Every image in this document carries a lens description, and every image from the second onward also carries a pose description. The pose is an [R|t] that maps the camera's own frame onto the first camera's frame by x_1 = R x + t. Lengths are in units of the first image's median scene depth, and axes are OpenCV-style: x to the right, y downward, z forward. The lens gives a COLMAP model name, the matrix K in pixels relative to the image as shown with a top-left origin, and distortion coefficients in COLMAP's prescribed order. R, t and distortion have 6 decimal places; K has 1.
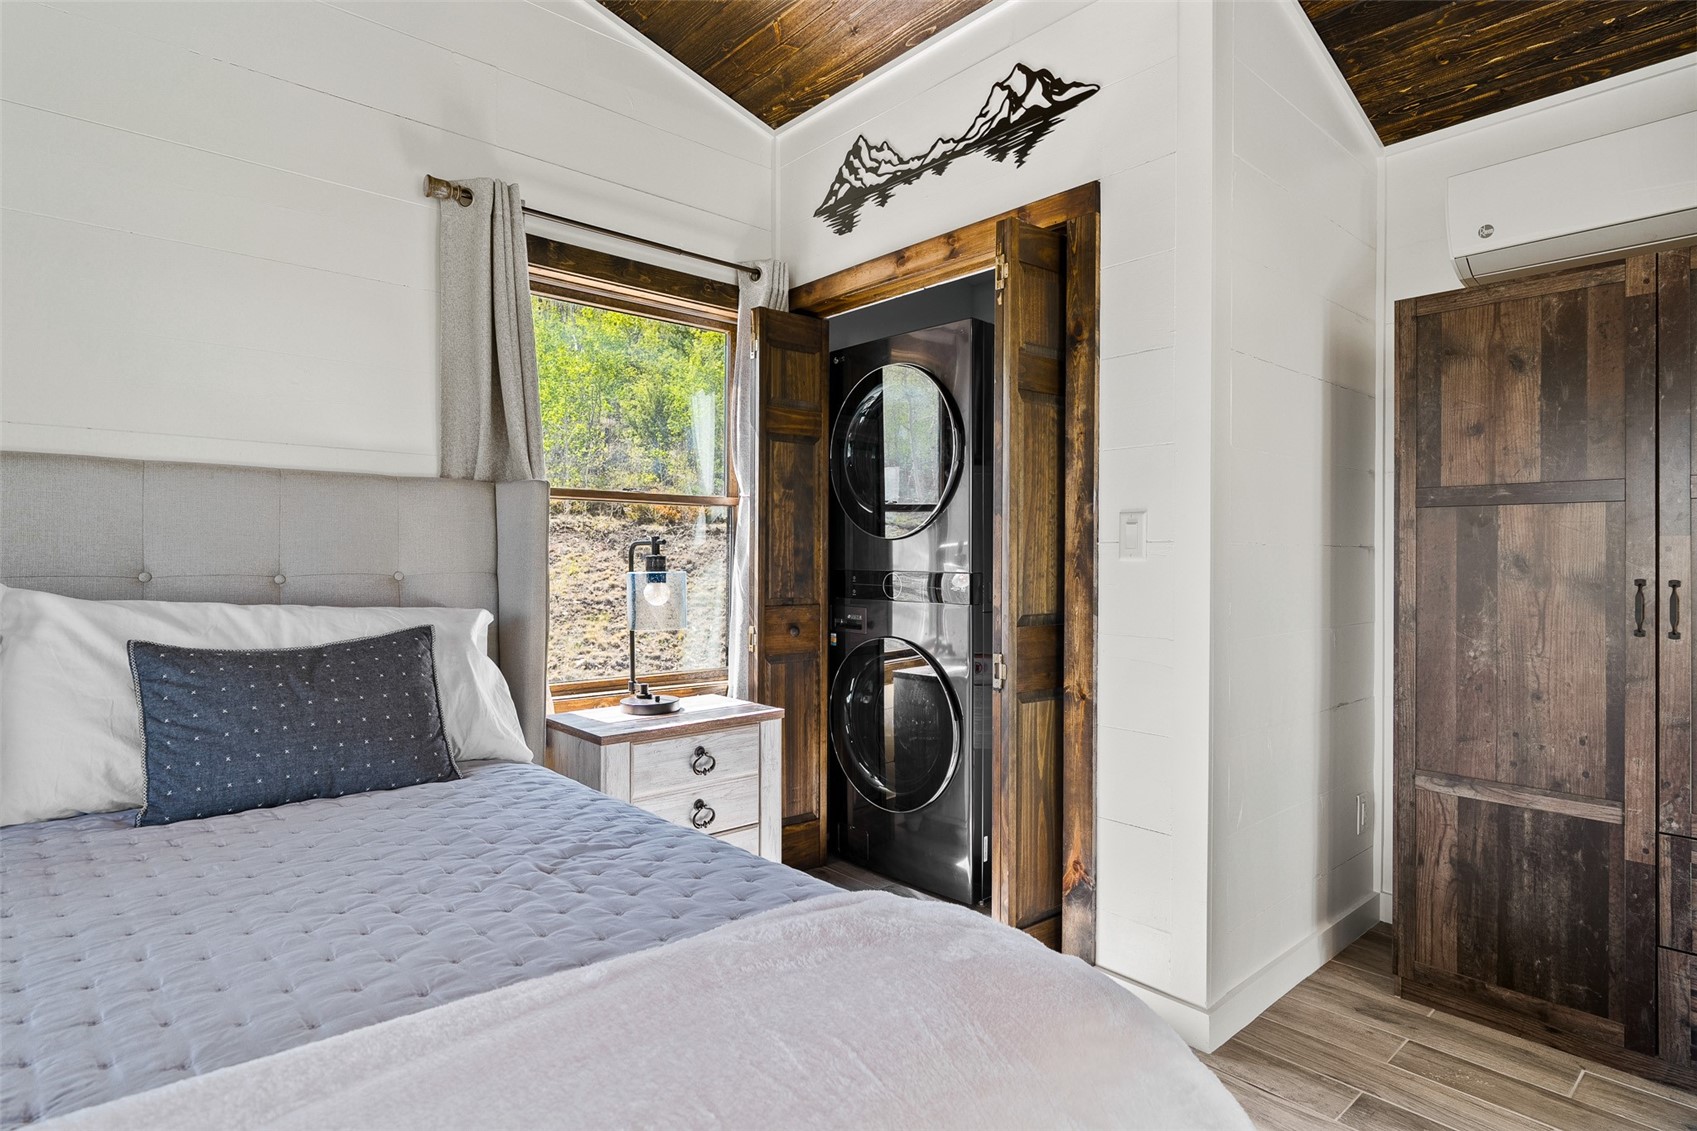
lens RADIAL K [[877.4, 0, 848.7], [0, 877.4, 552.1], [0, 0, 1]] dist [0.002304, 0.000567]
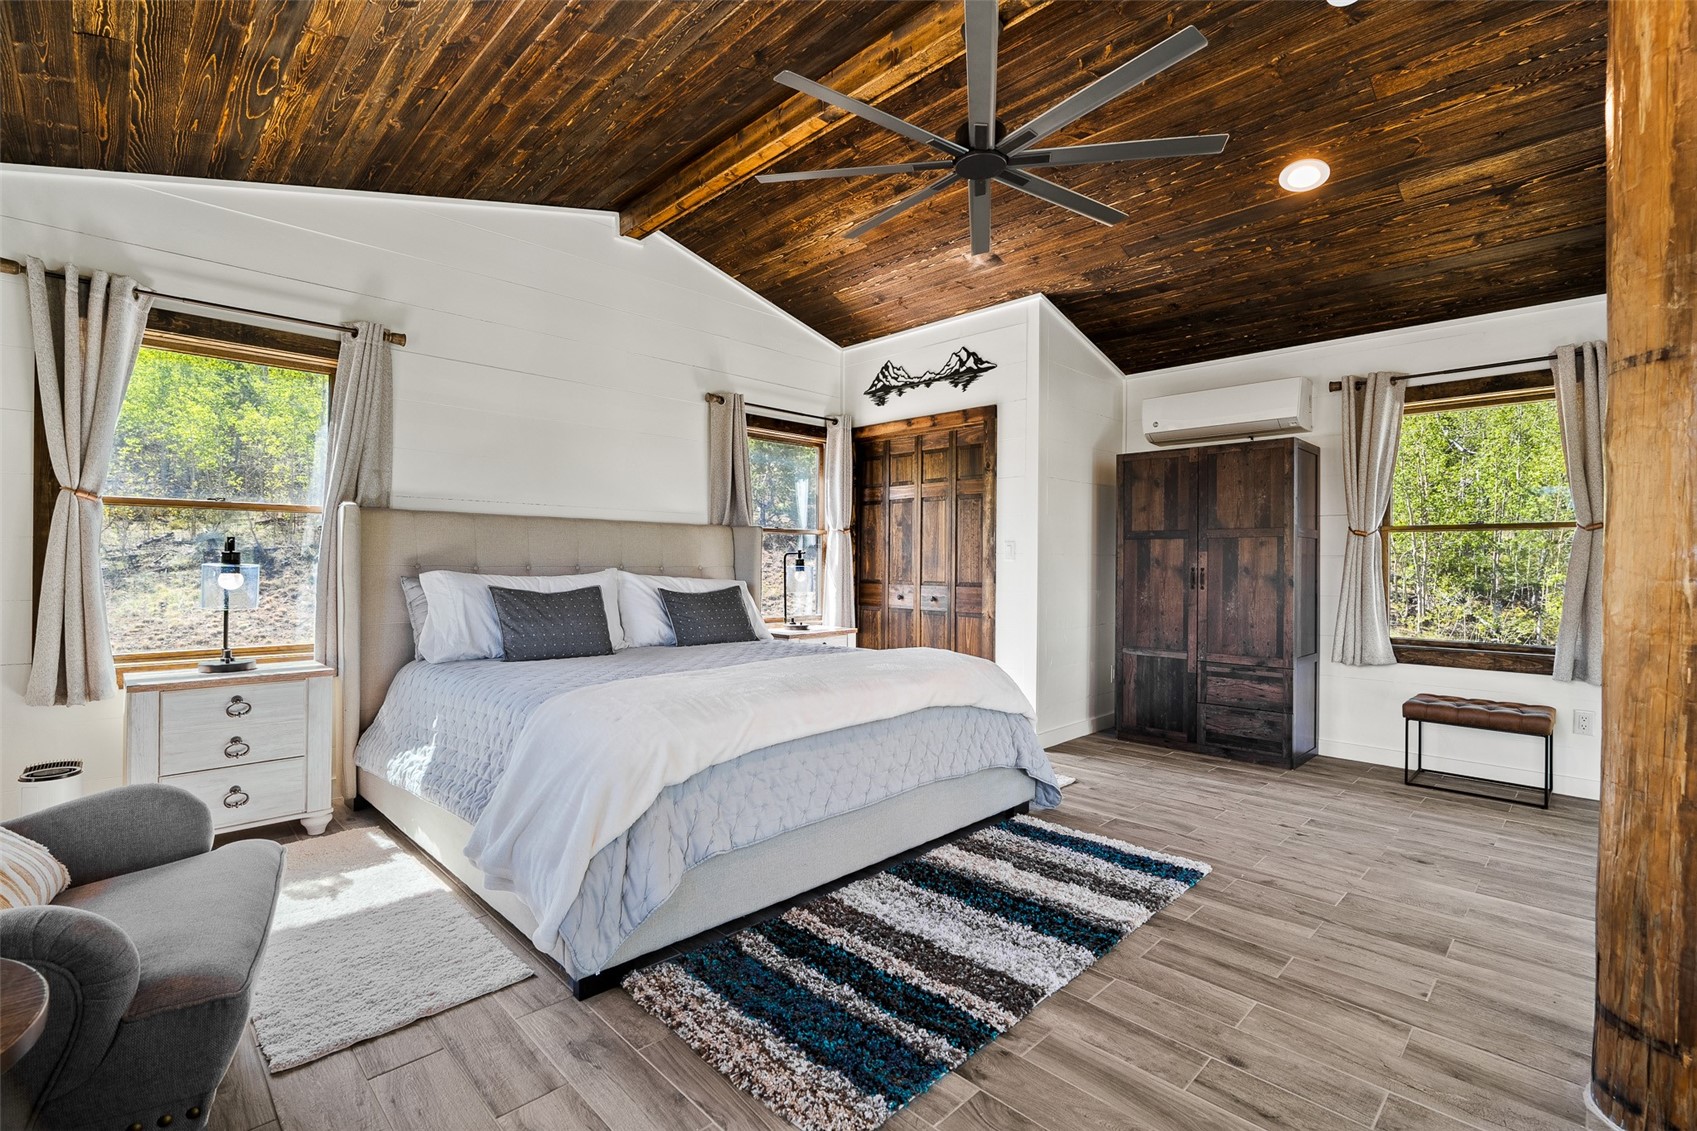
lens RADIAL K [[748.5, 0, 848.5], [0, 748.5, 565.5], [0, 0, 1]] dist [-0.003010, 0.000453]
pose [[0.998774, 0.000075, 0.049503, -0.212240], [-0.000521, 0.999959, 0.008996, 0.003406], [-0.049500, -0.009010, 0.998733, -0.985473]]
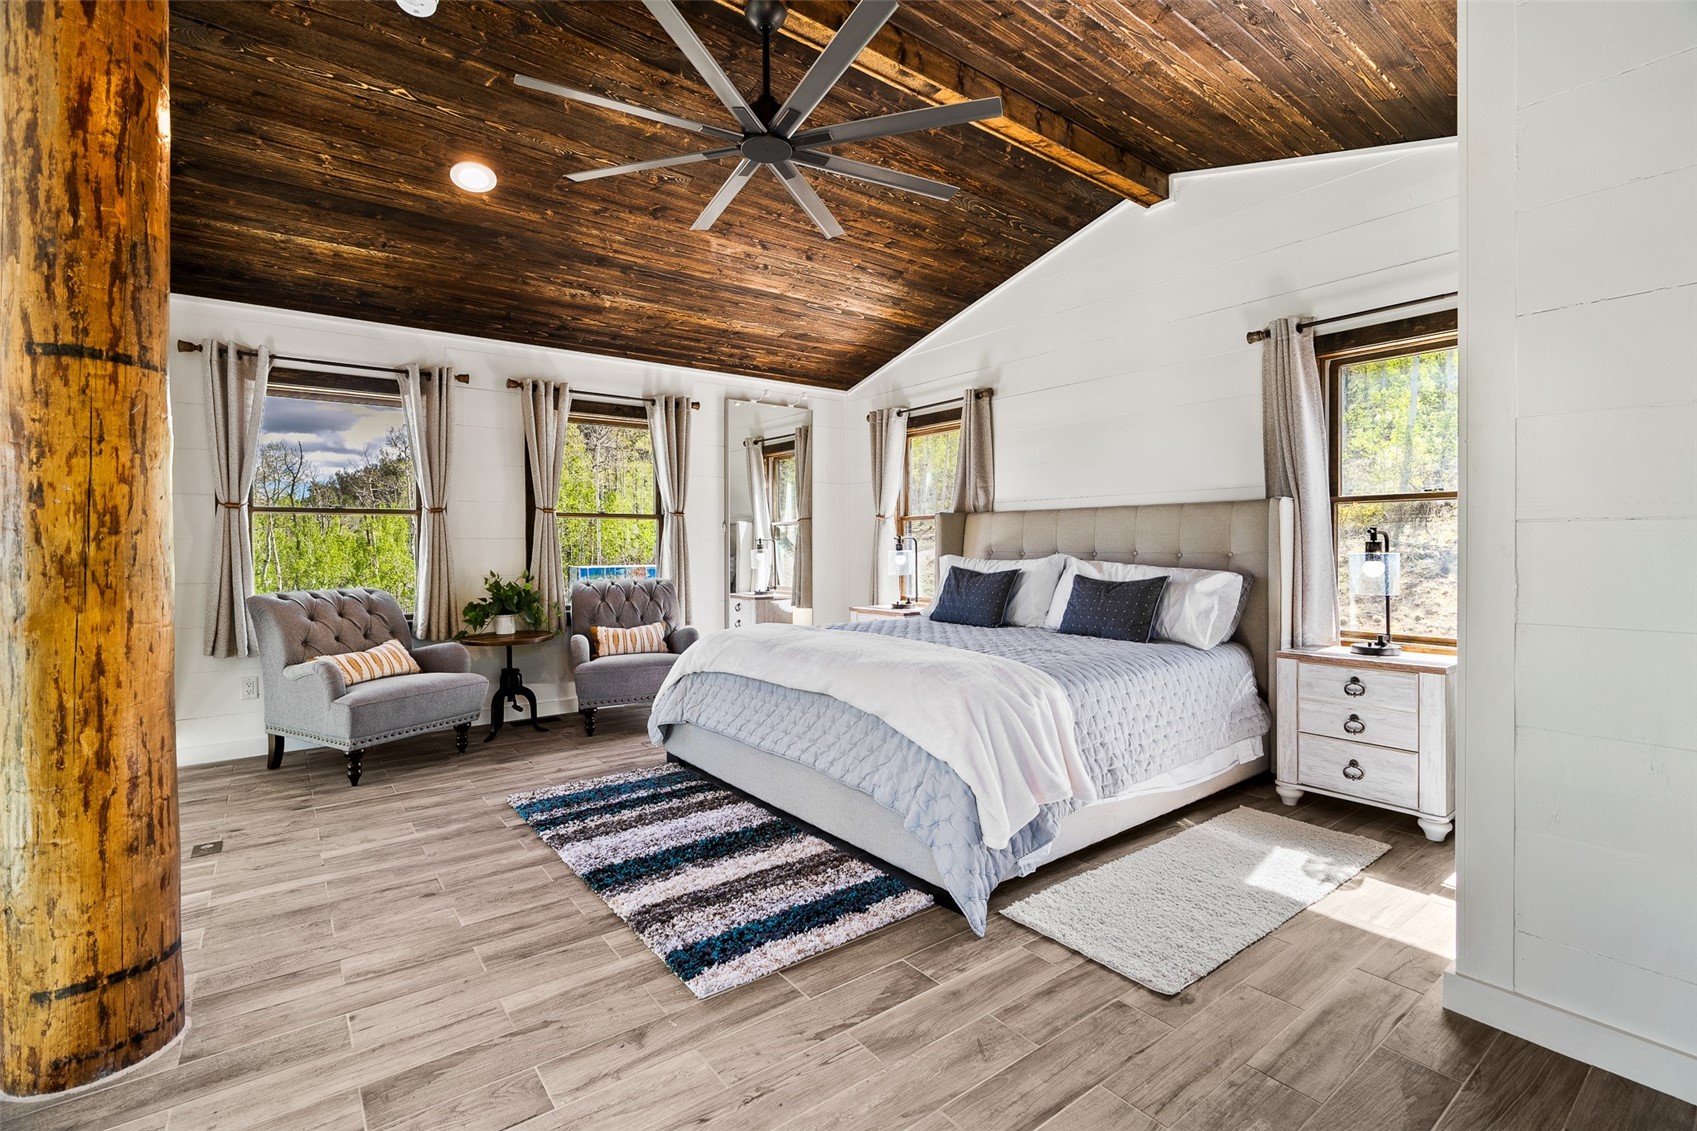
lens RADIAL K [[767.1, 0, 846.5], [0, 767.1, 553.9], [0, 0, 1]] dist [-0.001856, 0.000093]
pose [[-0.079227, -0.007311, -0.996830, 1.136061], [0.005070, 0.999957, -0.007737, 0.034484], [0.996844, -0.005667, -0.079187, 0.307143]]
